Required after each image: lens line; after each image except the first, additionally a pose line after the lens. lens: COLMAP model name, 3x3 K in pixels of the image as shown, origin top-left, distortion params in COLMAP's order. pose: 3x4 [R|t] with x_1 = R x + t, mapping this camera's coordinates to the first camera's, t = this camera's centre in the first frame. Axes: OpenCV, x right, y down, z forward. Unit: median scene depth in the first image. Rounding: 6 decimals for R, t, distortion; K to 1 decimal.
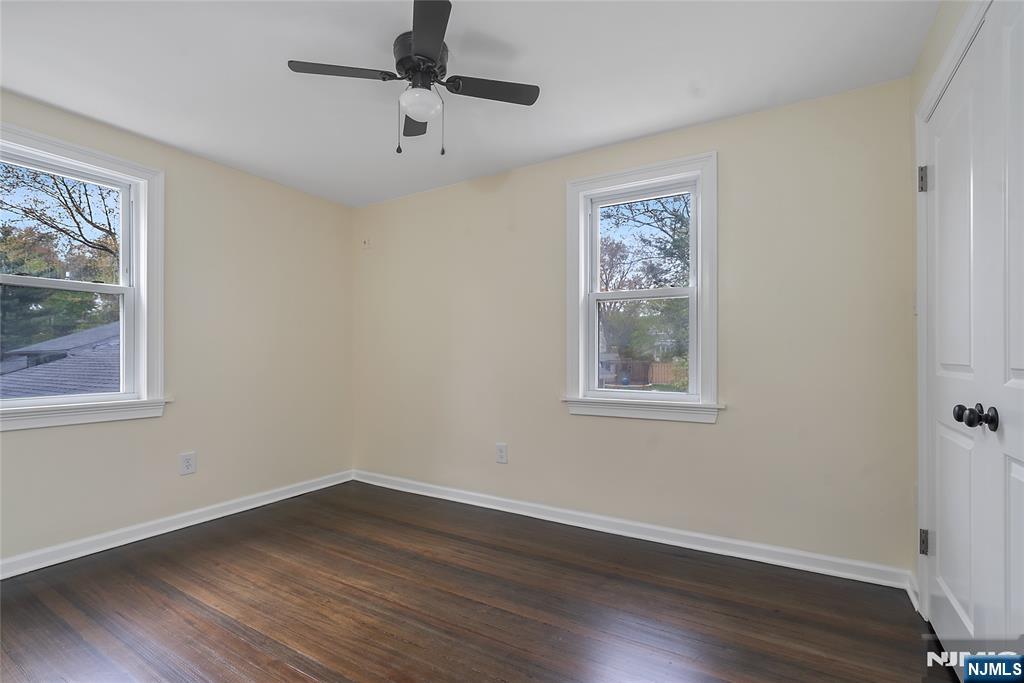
lens RADIAL K [[477.7, 0, 517.4], [0, 477.7, 348.0], [0, 0, 1]] dist [-0.007603, 0.003200]
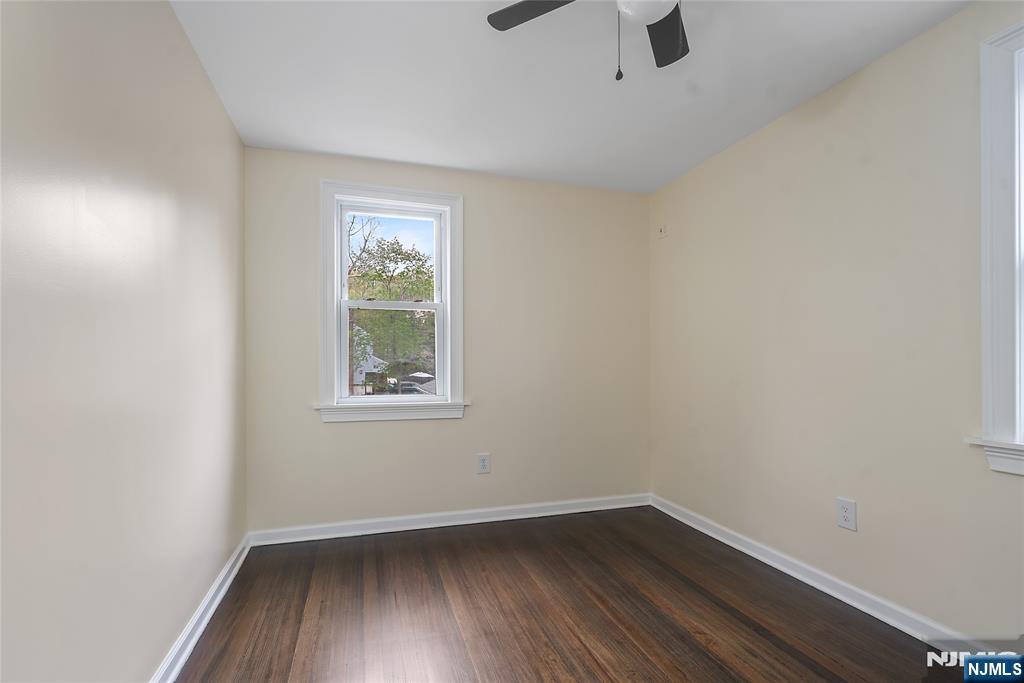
lens RADIAL K [[477.7, 0, 507.6], [0, 477.7, 358.9], [0, 0, 1]] dist [-0.007603, 0.003200]
pose [[0.734279, -0.006441, -0.678818, 0.085984], [0.011188, 0.999934, 0.002614, 0.005224], [0.678756, -0.009514, 0.734302, 0.272492]]
